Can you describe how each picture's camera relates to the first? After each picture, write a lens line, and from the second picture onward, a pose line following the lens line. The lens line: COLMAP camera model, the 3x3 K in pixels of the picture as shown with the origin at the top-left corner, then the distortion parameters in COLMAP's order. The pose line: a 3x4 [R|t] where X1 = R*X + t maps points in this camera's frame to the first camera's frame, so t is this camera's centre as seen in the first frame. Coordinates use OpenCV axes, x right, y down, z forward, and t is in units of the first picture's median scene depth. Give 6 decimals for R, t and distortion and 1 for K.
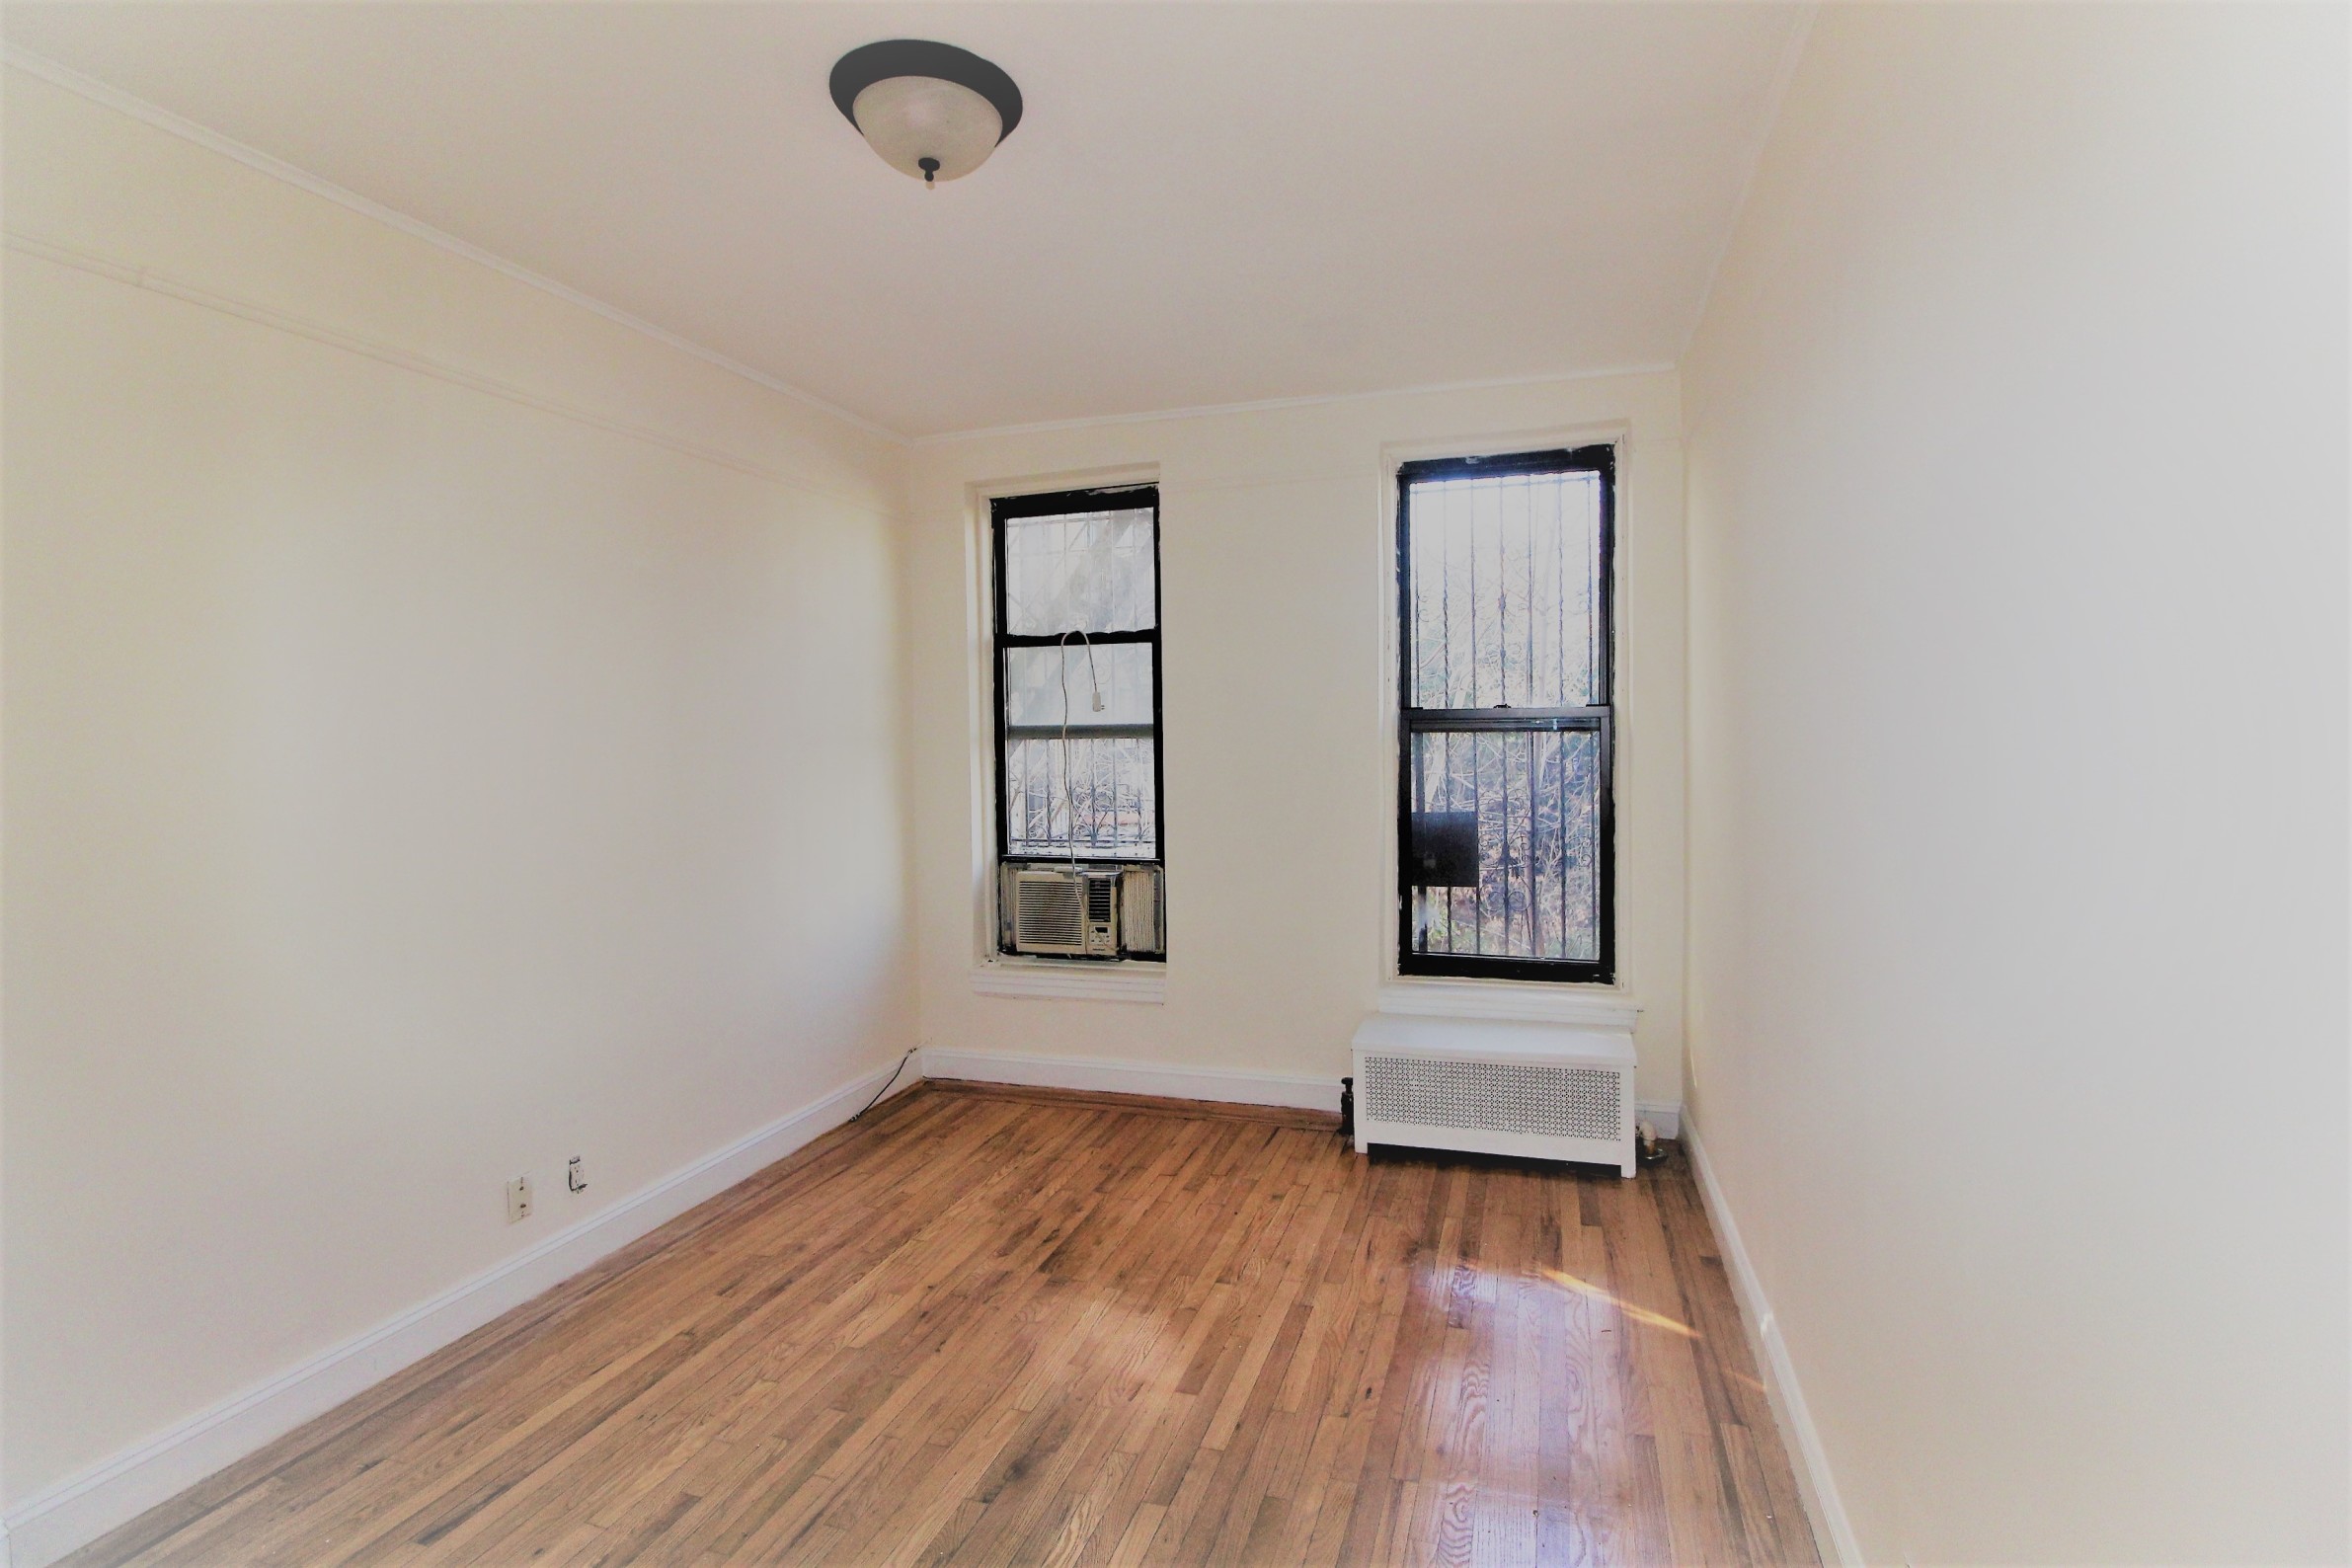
lens RADIAL K [[1092.8, 0, 1188.5], [0, 1092.8, 773.1], [0, 0, 1]] dist [-0.016083, -0.002756]
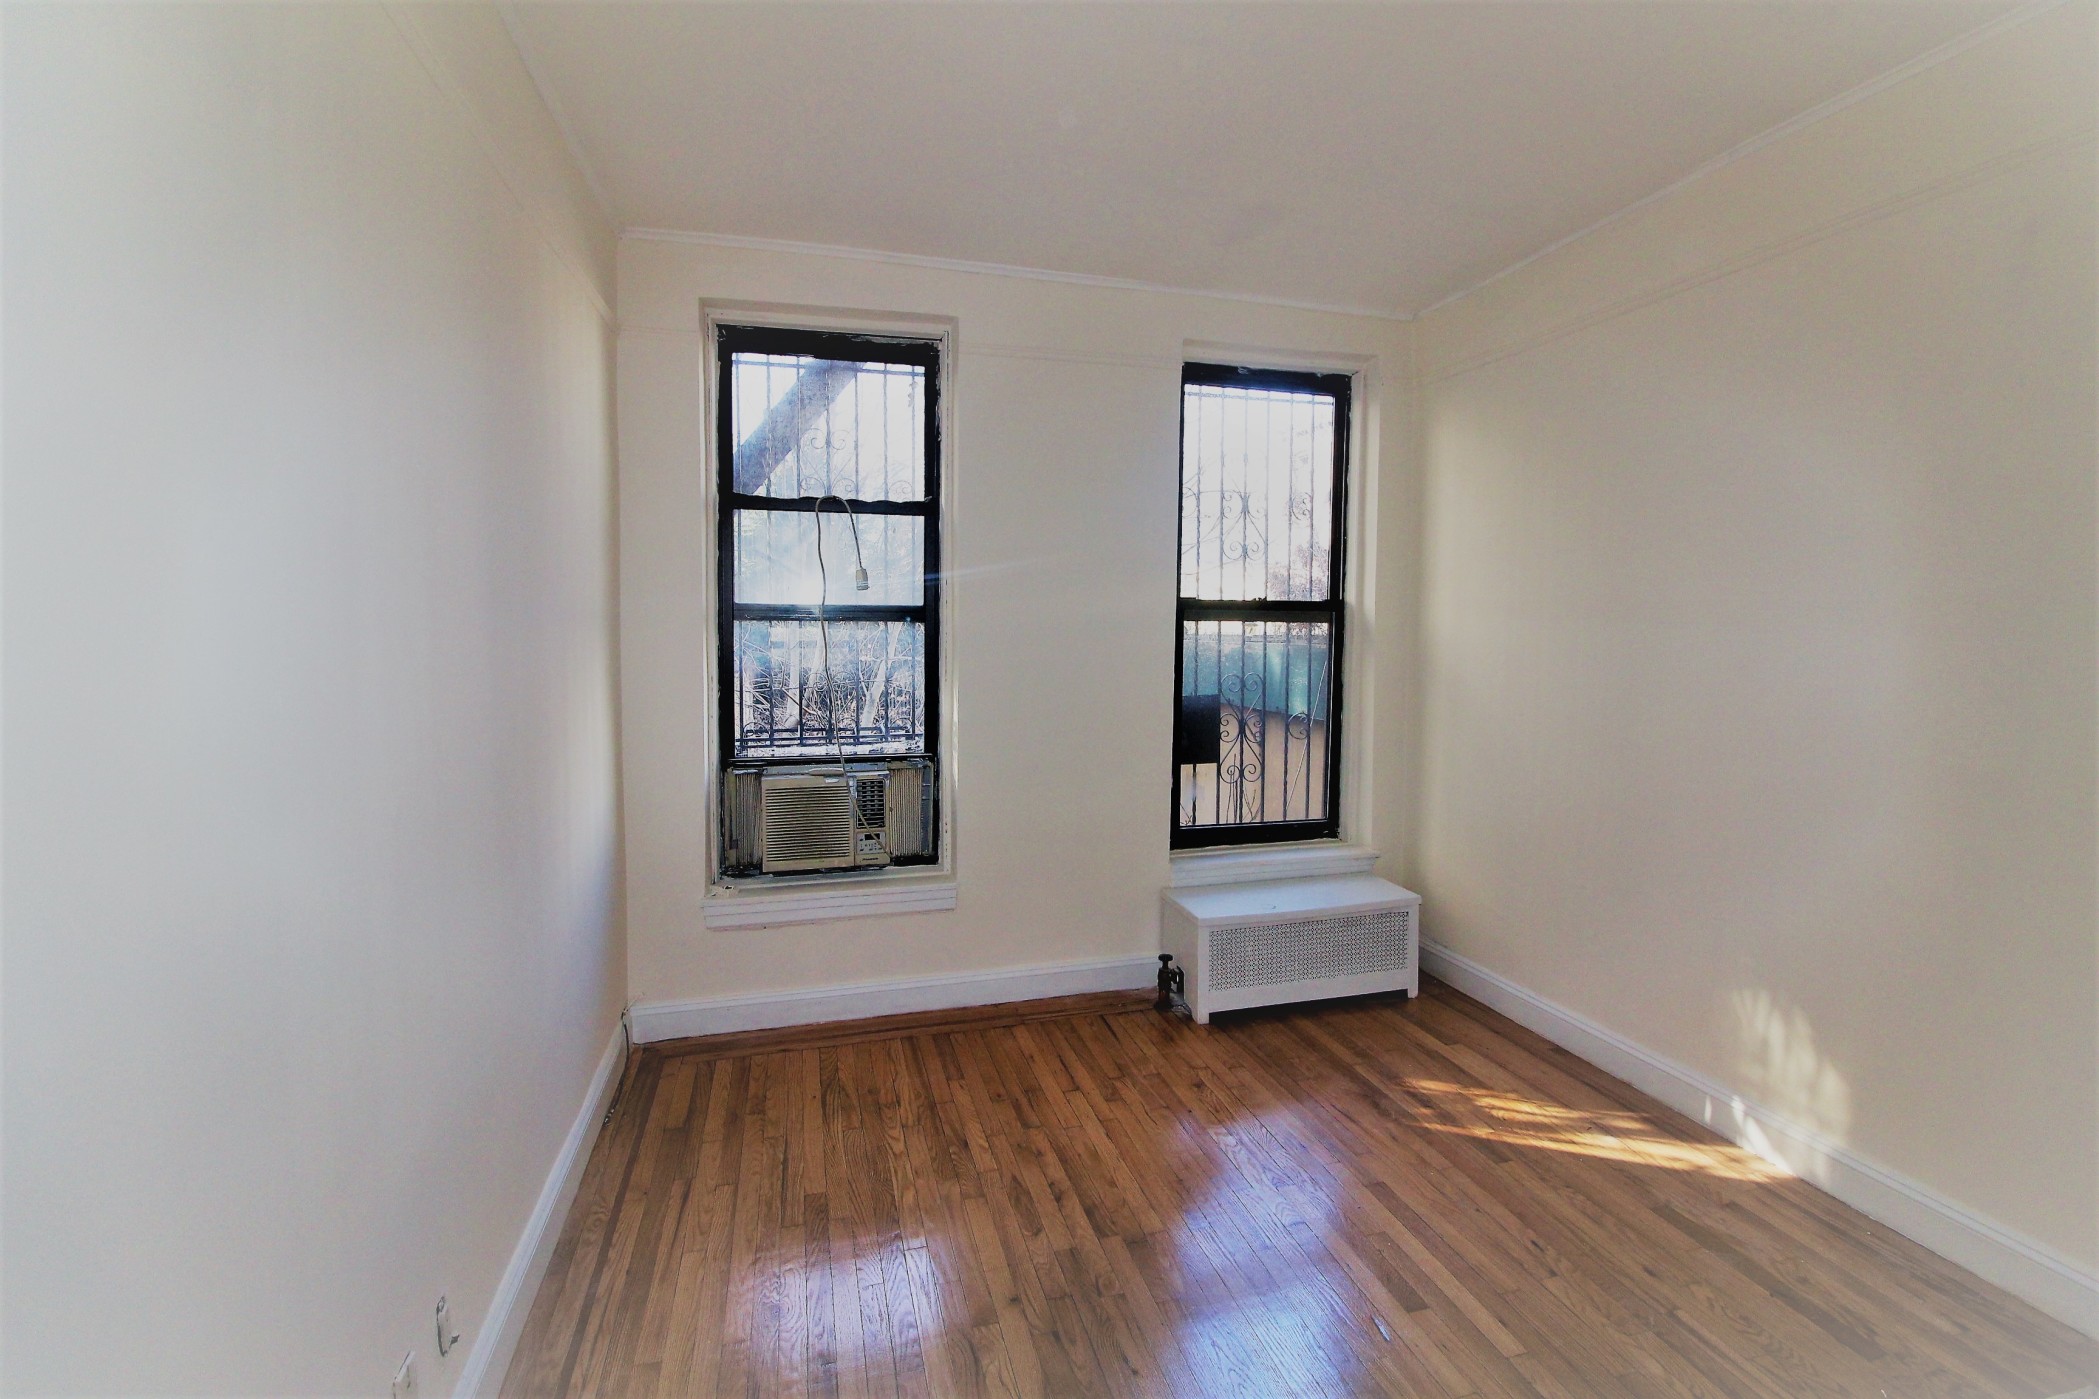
lens RADIAL K [[975.3, 0, 1055.4], [0, 975.3, 689.8], [0, 0, 1]] dist [-0.016083, -0.002756]
pose [[0.834665, -0.020799, 0.550365, -0.419030], [0.003501, 0.999467, 0.032462, -0.001445], [-0.550746, -0.025168, 0.834293, 0.278693]]
